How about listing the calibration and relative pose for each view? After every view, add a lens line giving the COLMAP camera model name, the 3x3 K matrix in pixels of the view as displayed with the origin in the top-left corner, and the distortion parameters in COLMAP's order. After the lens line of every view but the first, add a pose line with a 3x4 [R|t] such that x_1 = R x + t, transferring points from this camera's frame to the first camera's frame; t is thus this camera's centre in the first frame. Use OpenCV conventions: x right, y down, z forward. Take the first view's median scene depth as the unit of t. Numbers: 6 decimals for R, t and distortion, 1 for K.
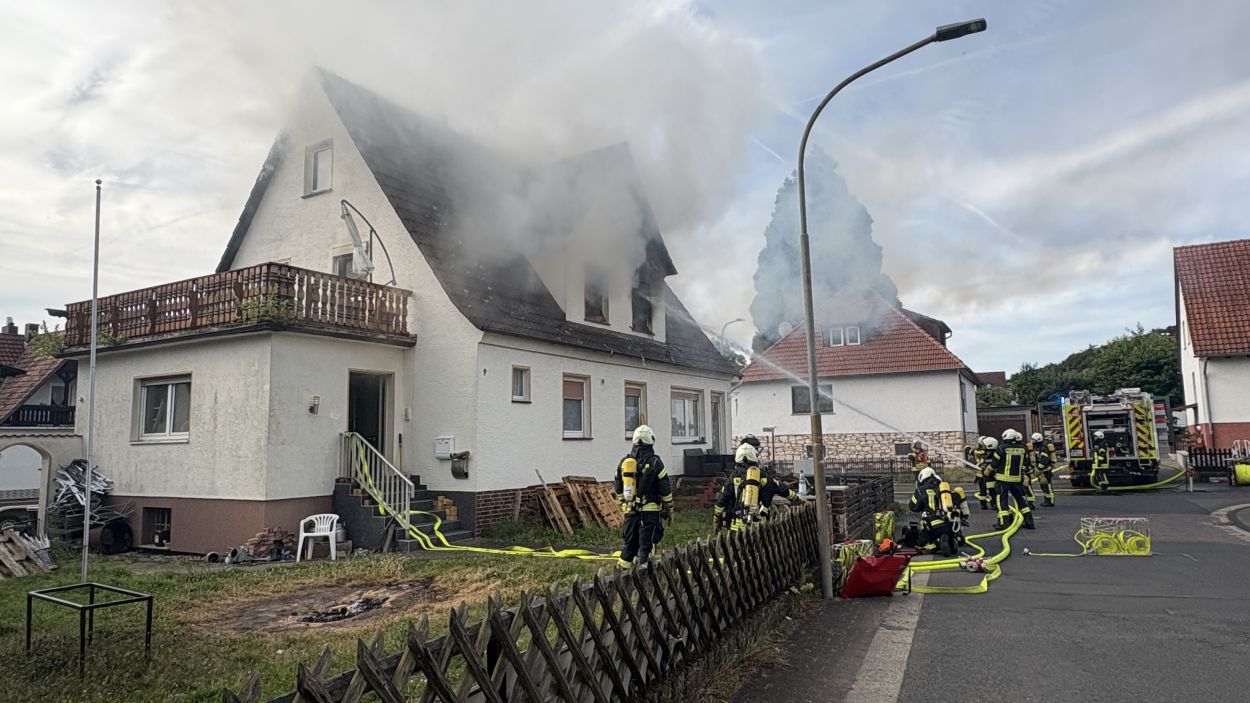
lens RADIAL K [[782.4, 0, 625.0], [0, 782.4, 351.5], [0, 0, 1]] dist [0.000273, 0.000052]
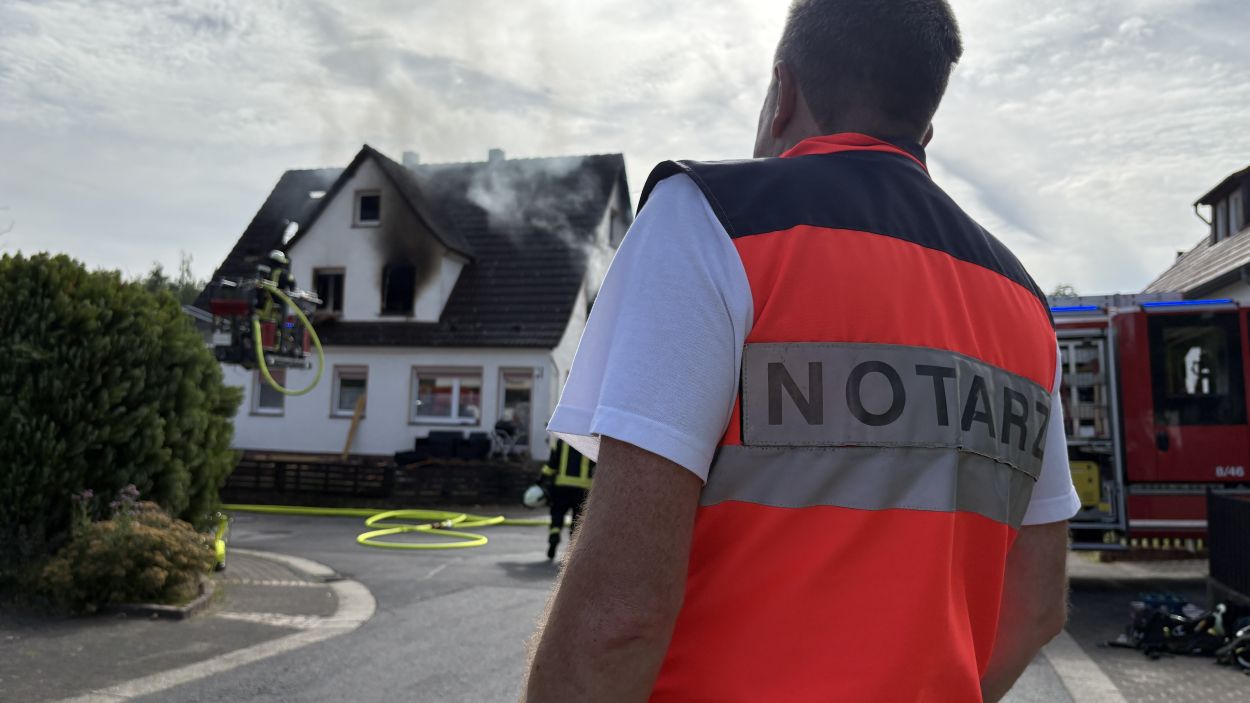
lens RADIAL K [[940.8, 0, 625.0], [0, 940.8, 351.5], [0, 0, 1]] dist [0.089769, -0.128803]
pose [[0.254209, -0.061767, -0.965175, 1.574659], [0.074251, 0.996260, -0.044200, 0.120525], [0.964295, -0.060429, 0.257844, 1.160439]]
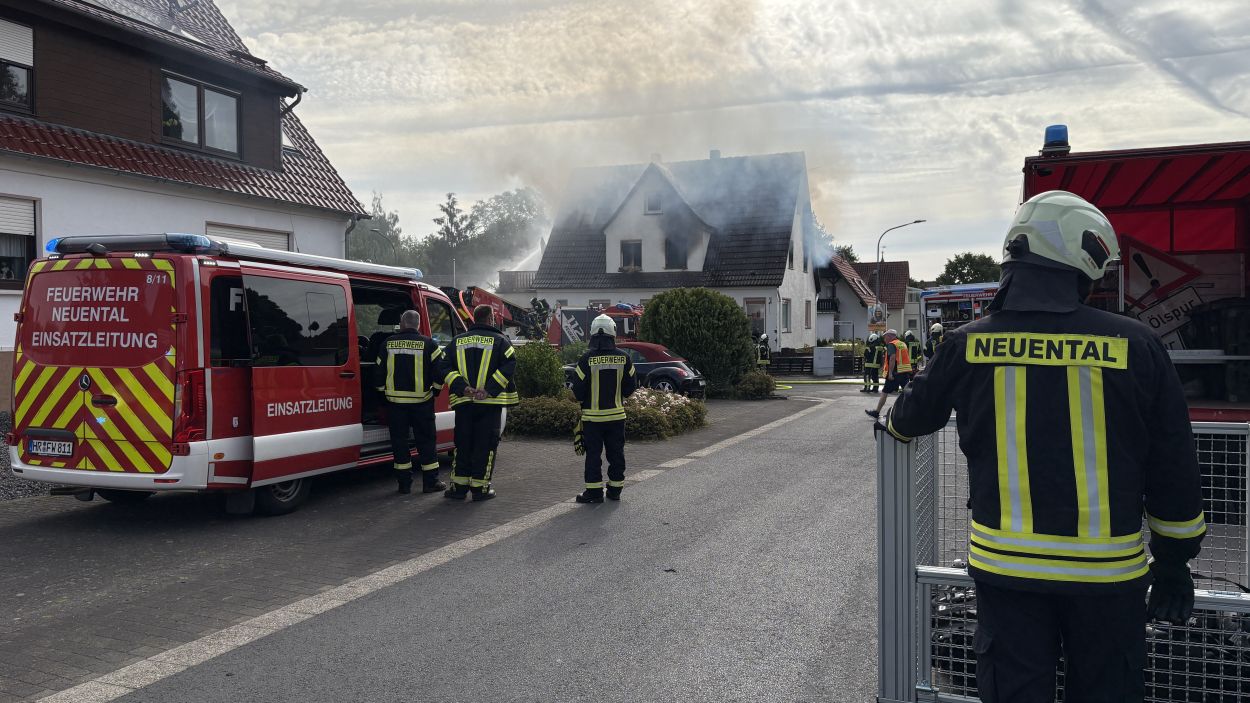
lens RADIAL K [[940.8, 0, 625.0], [0, 940.8, 351.5], [0, 0, 1]] dist [0.089769, -0.128803]
pose [[0.183027, 0.042035, -0.982209, 2.468711], [0.112523, 0.991624, 0.063406, 0.015082], [0.976647, -0.122127, 0.176764, 0.599219]]
